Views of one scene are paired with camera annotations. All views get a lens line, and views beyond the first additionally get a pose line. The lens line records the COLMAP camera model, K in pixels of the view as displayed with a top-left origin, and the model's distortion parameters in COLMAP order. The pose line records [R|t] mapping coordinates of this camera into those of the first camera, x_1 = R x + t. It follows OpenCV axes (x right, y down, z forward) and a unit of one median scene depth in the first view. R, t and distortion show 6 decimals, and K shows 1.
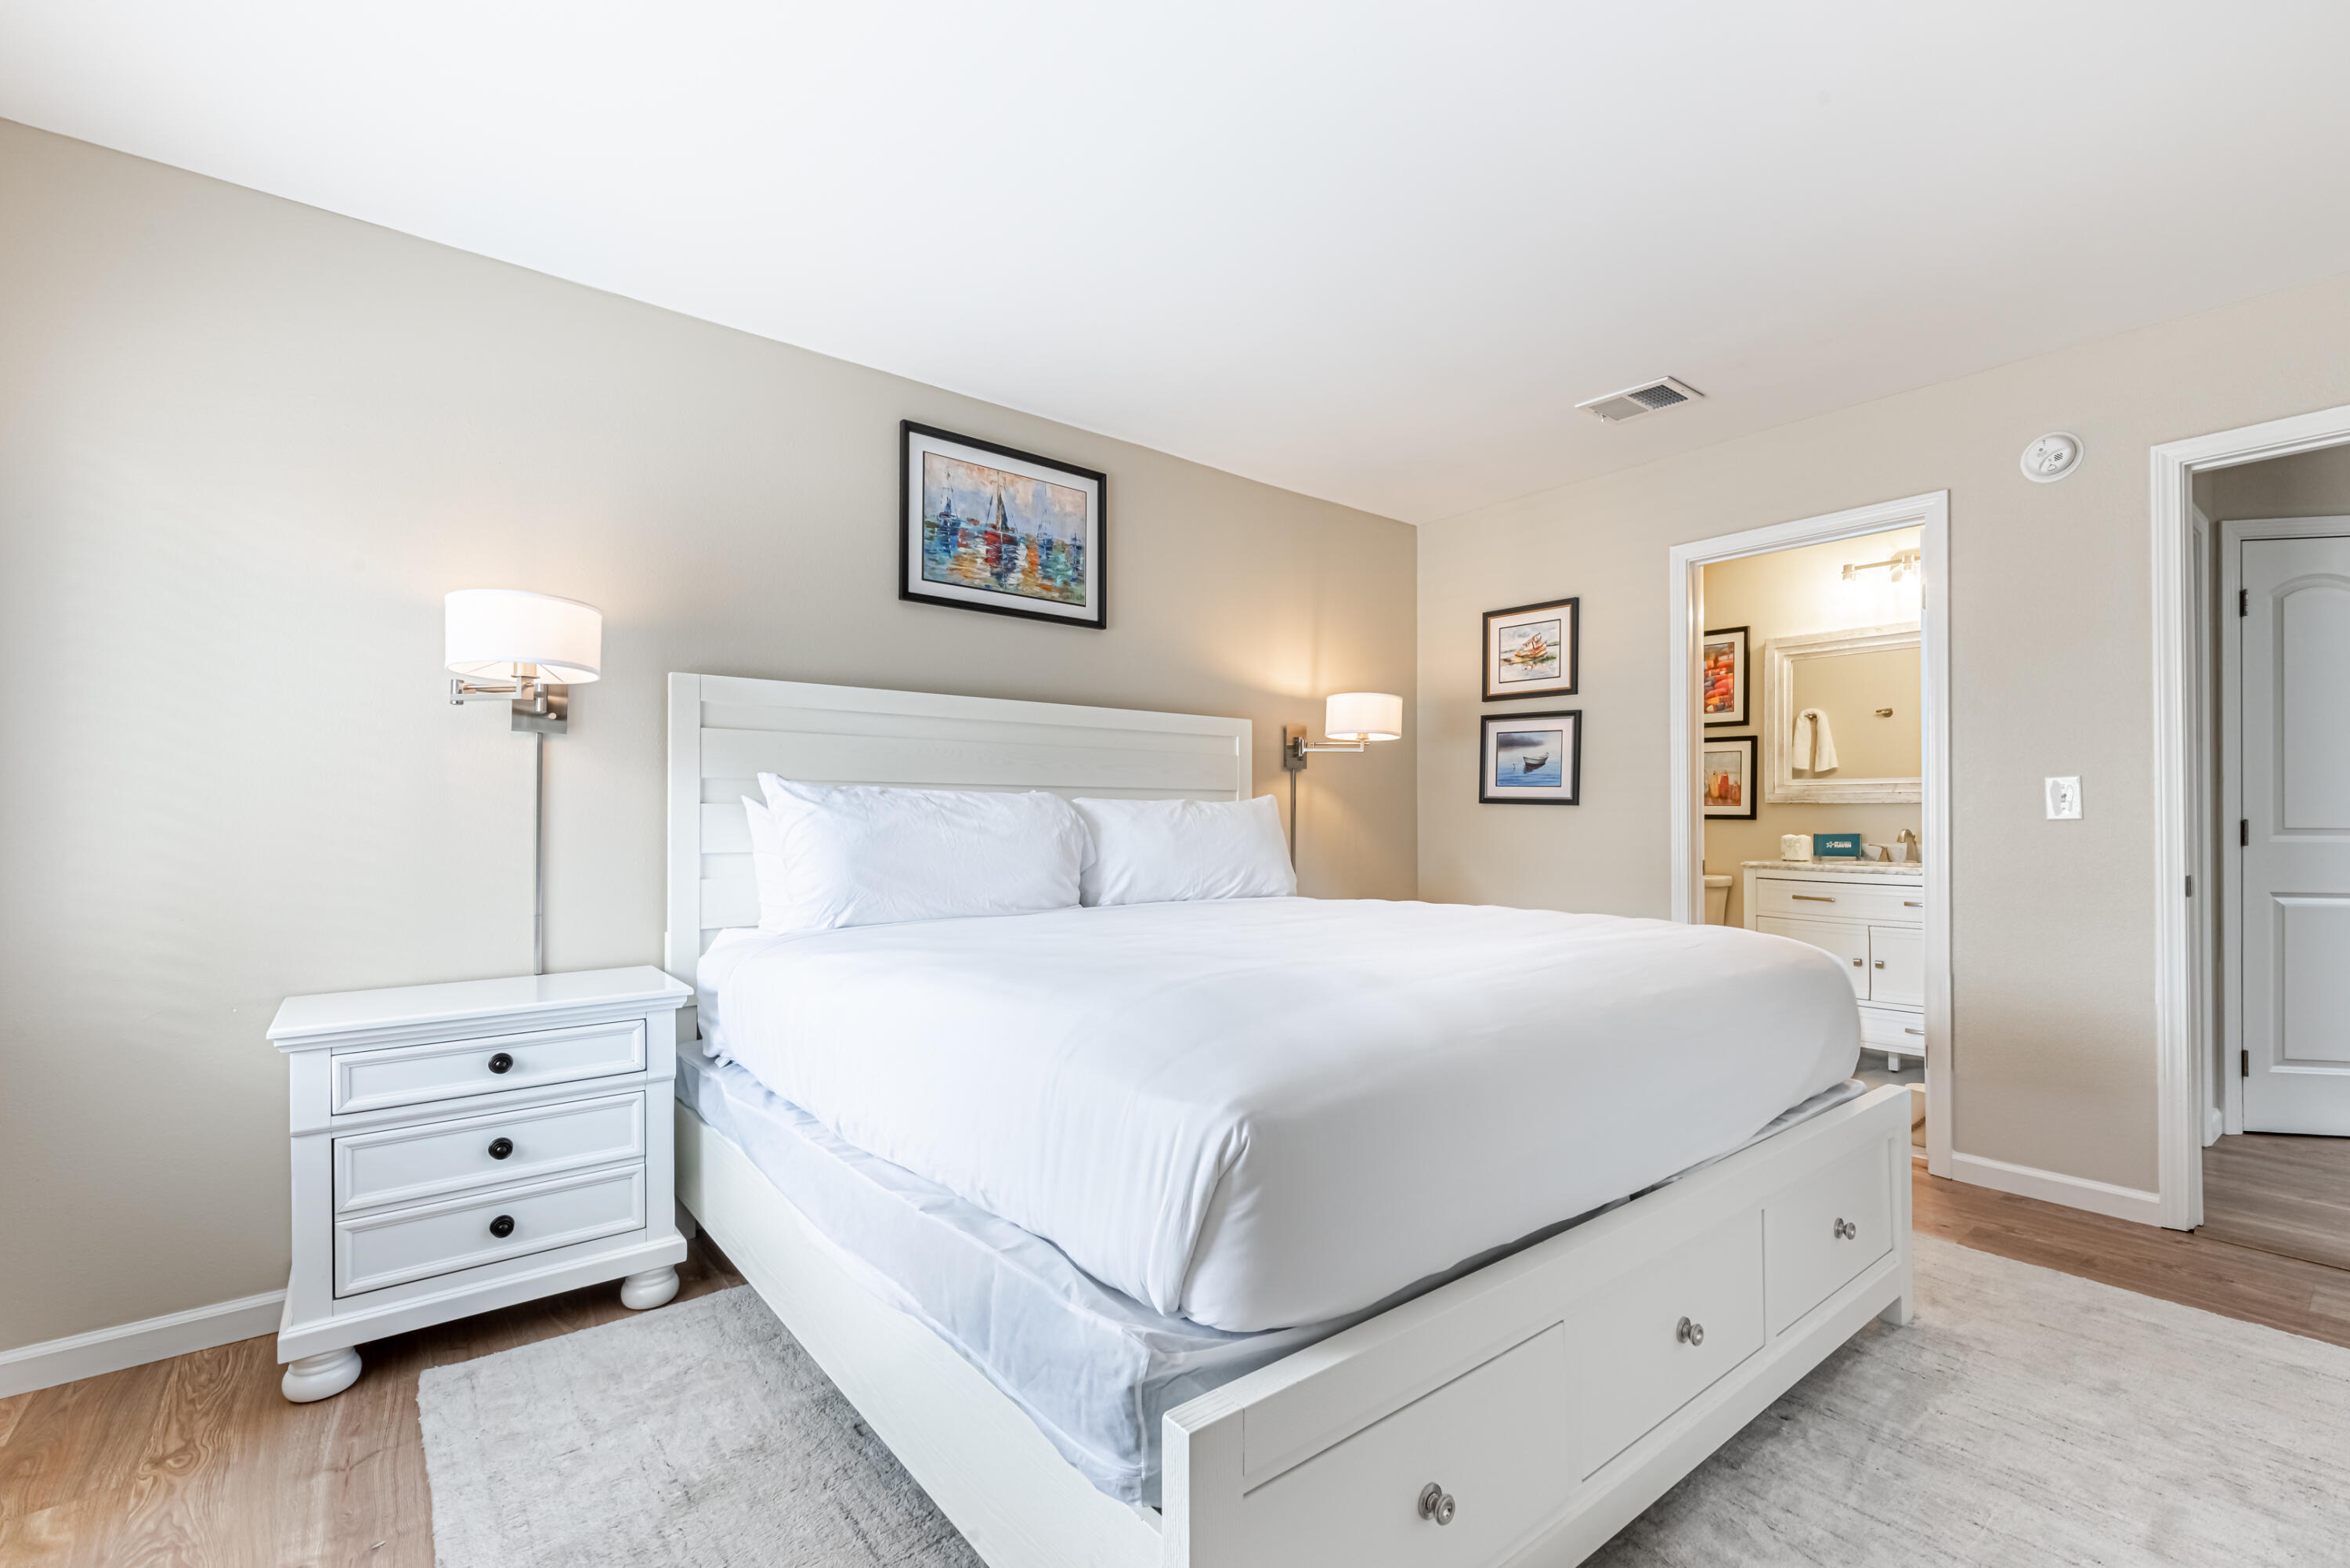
lens RADIAL K [[1035.3, 0, 1173.7], [0, 1035.3, 800.7], [0, 0, 1]] dist [0.004971, -0.000441]
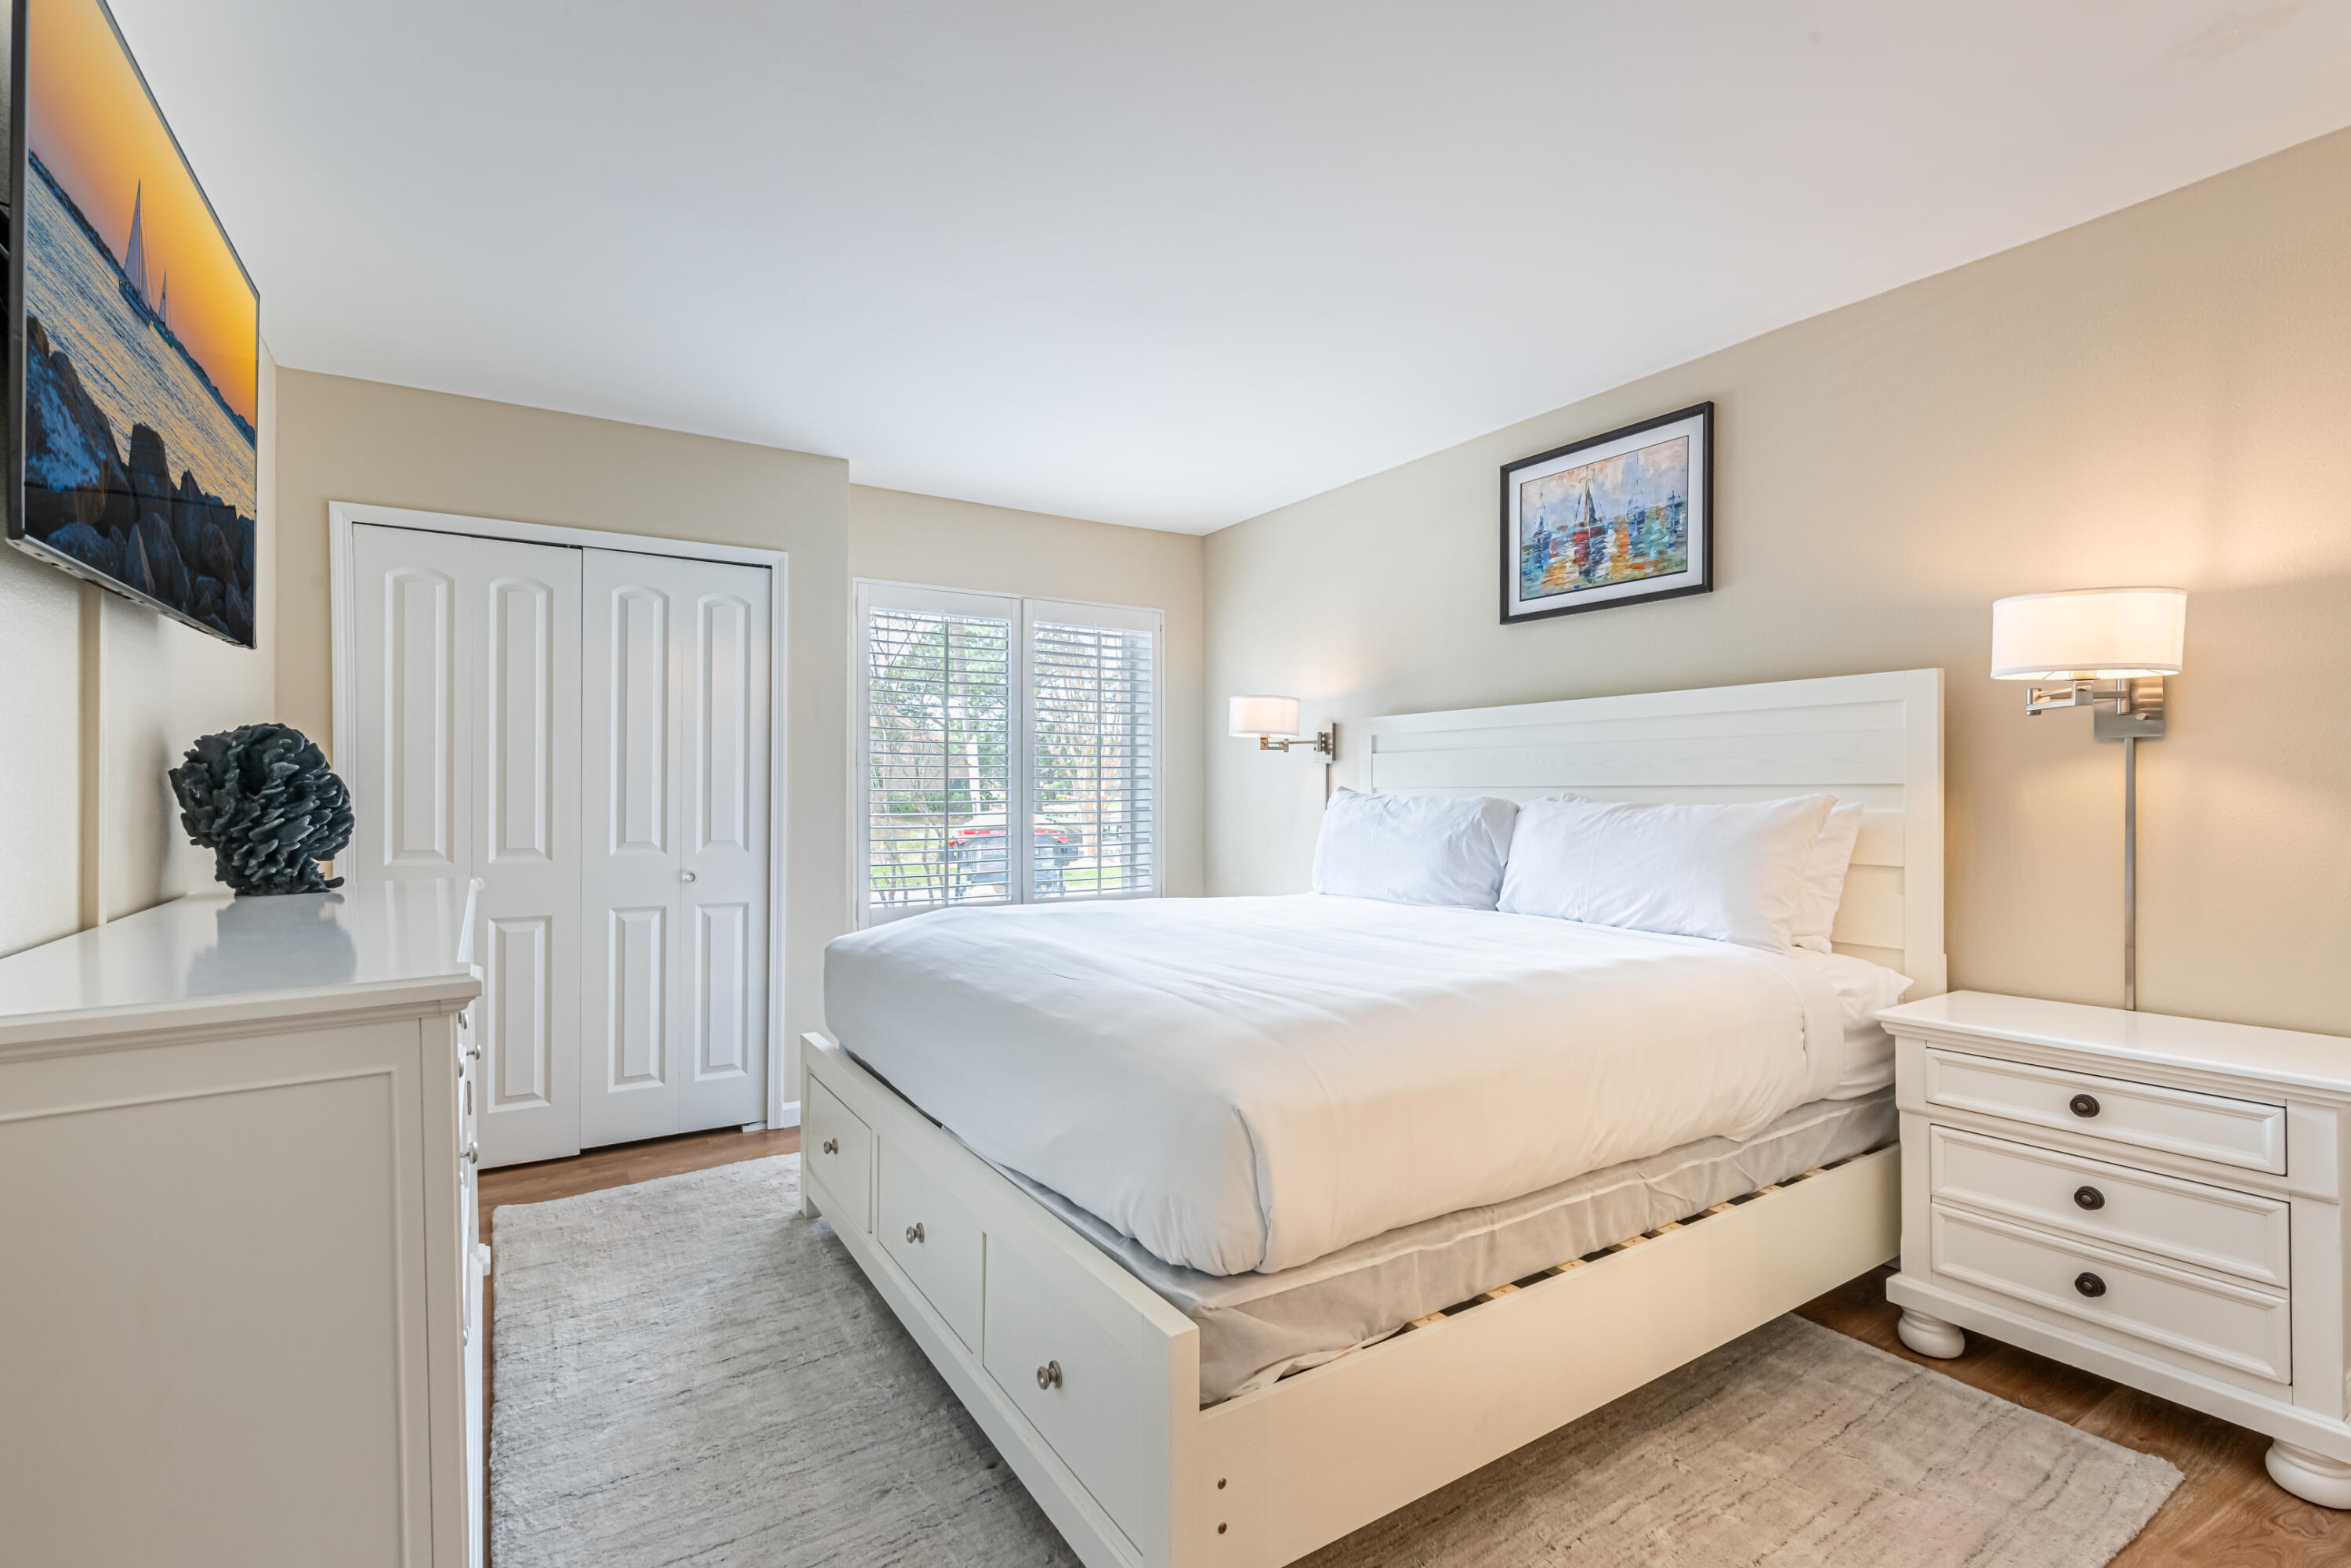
lens RADIAL K [[1035.8, 0, 1173.0], [0, 1035.8, 788.6], [0, 0, 1]] dist [0.004971, -0.000441]
pose [[-0.098099, -0.022483, -0.994923, 0.822402], [-0.007080, 0.999735, -0.021894, 0.009108], [0.995151, 0.004896, -0.098233, 0.702836]]
